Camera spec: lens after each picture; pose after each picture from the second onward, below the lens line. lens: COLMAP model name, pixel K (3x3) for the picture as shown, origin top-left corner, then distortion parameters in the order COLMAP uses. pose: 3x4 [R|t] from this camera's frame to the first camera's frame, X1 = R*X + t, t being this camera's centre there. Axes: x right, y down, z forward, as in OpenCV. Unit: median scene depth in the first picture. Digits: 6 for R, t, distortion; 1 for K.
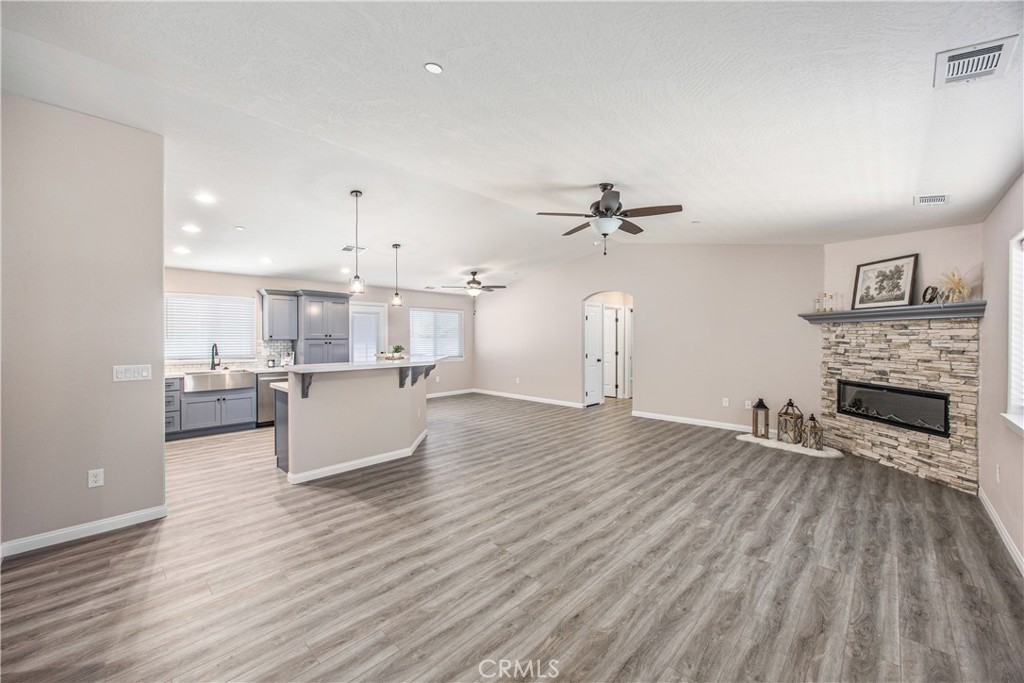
lens RADIAL K [[388.7, 0, 512.0], [0, 388.7, 341.5], [0, 0, 1]] dist [-0.011106, -0.000137]
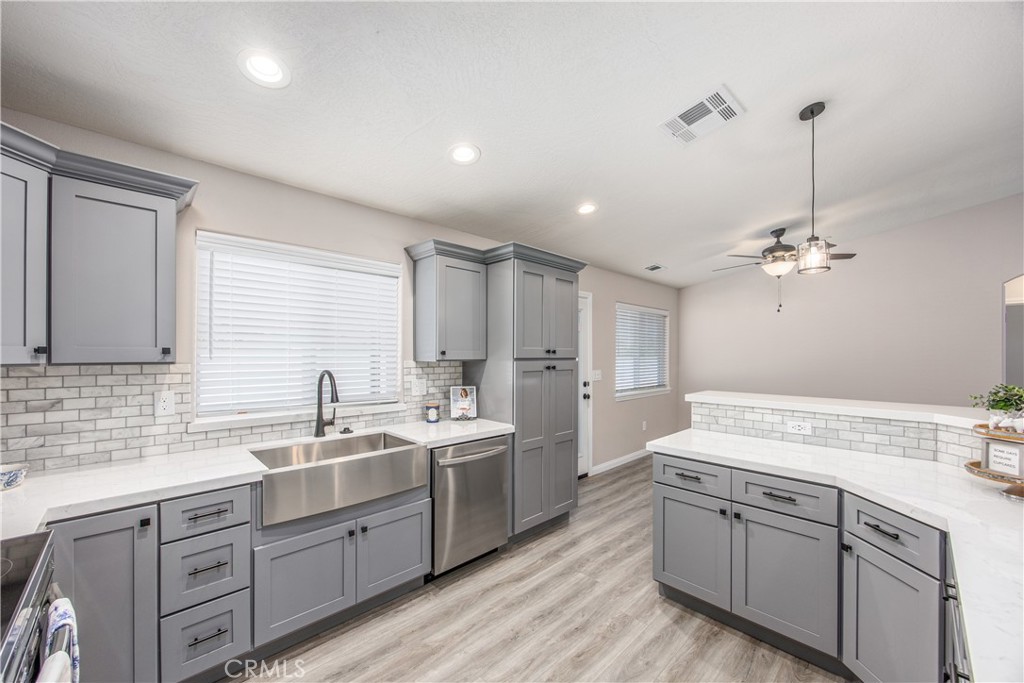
lens RADIAL K [[400.0, 0, 512.0], [0, 400.0, 341.5], [0, 0, 1]] dist [0.015770, 0.000008]
pose [[0.999508, 0.002390, -0.031286, -0.716315], [-0.003663, 0.999165, -0.040682, -0.010125], [0.031163, 0.040777, 0.998682, 0.751456]]
